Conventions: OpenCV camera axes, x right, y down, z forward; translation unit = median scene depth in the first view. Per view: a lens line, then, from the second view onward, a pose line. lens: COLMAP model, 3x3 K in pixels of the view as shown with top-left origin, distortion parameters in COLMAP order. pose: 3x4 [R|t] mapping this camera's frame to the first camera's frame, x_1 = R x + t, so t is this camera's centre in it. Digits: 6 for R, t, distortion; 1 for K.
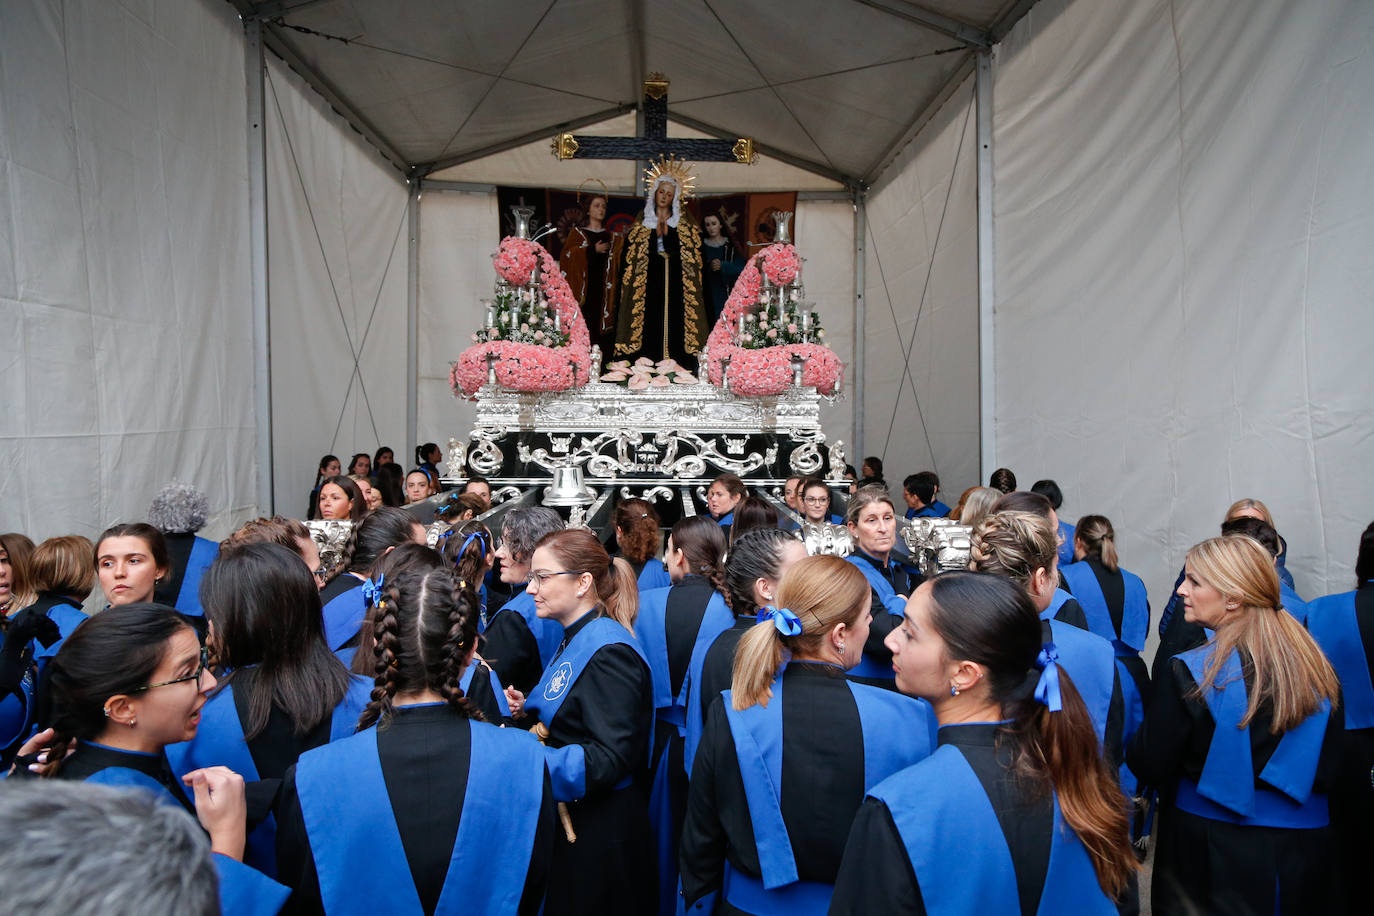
lens RADIAL K [[942.6, 0, 689.4], [0, 942.6, 440.7], [0, 0, 1]] dist [0.000361, 0.004851]
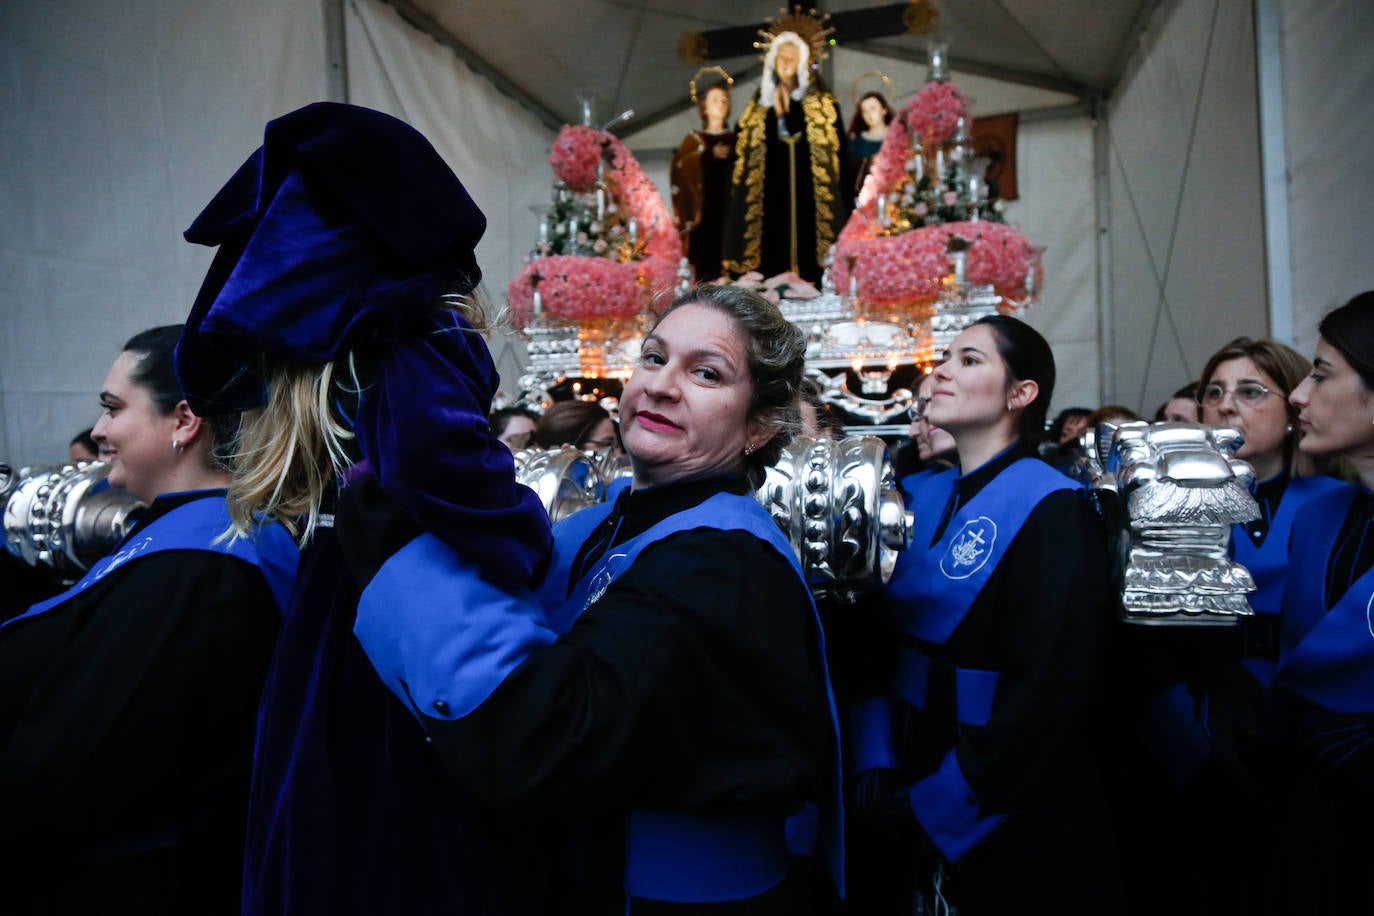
lens RADIAL K [[874.0, 0, 693.4], [0, 874.0, 450.9], [0, 0, 1]] dist [-0.008105, -0.001120]
pose [[0.958332, -0.028951, -0.284187, 0.101381], [0.032791, 0.999424, 0.008765, 0.045961], [0.283770, -0.017718, 0.958729, 0.342799]]
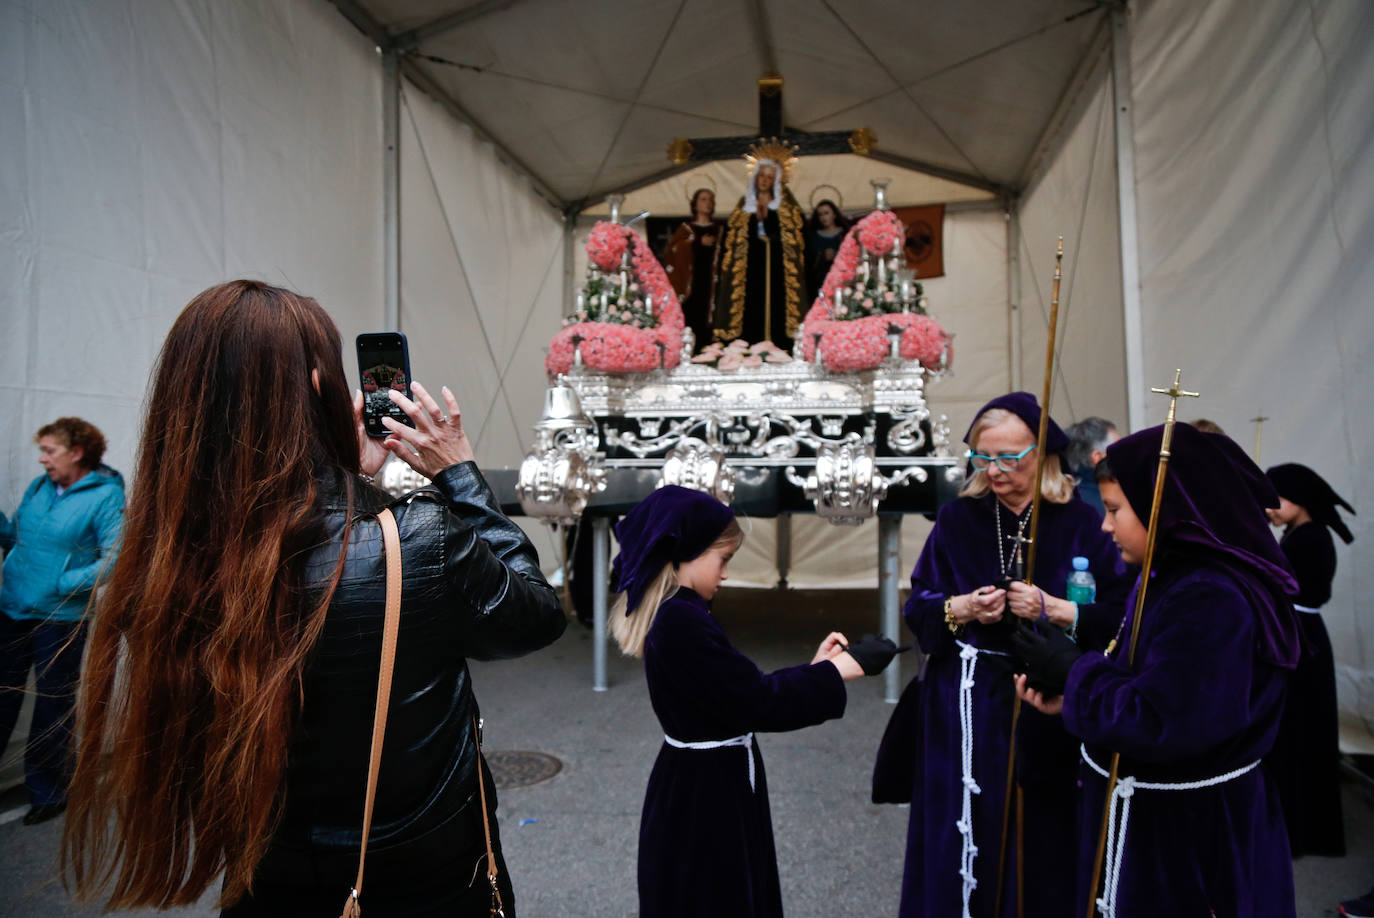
lens RADIAL K [[914.9, 0, 699.6], [0, 914.9, 435.6], [0, 0, 1]] dist [0.005913, 0.001242]
pose [[0.981589, -0.017036, -0.190245, 0.091482], [0.005086, 0.997993, -0.063125, 0.070397], [0.190938, 0.060996, 0.979705, 0.087595]]
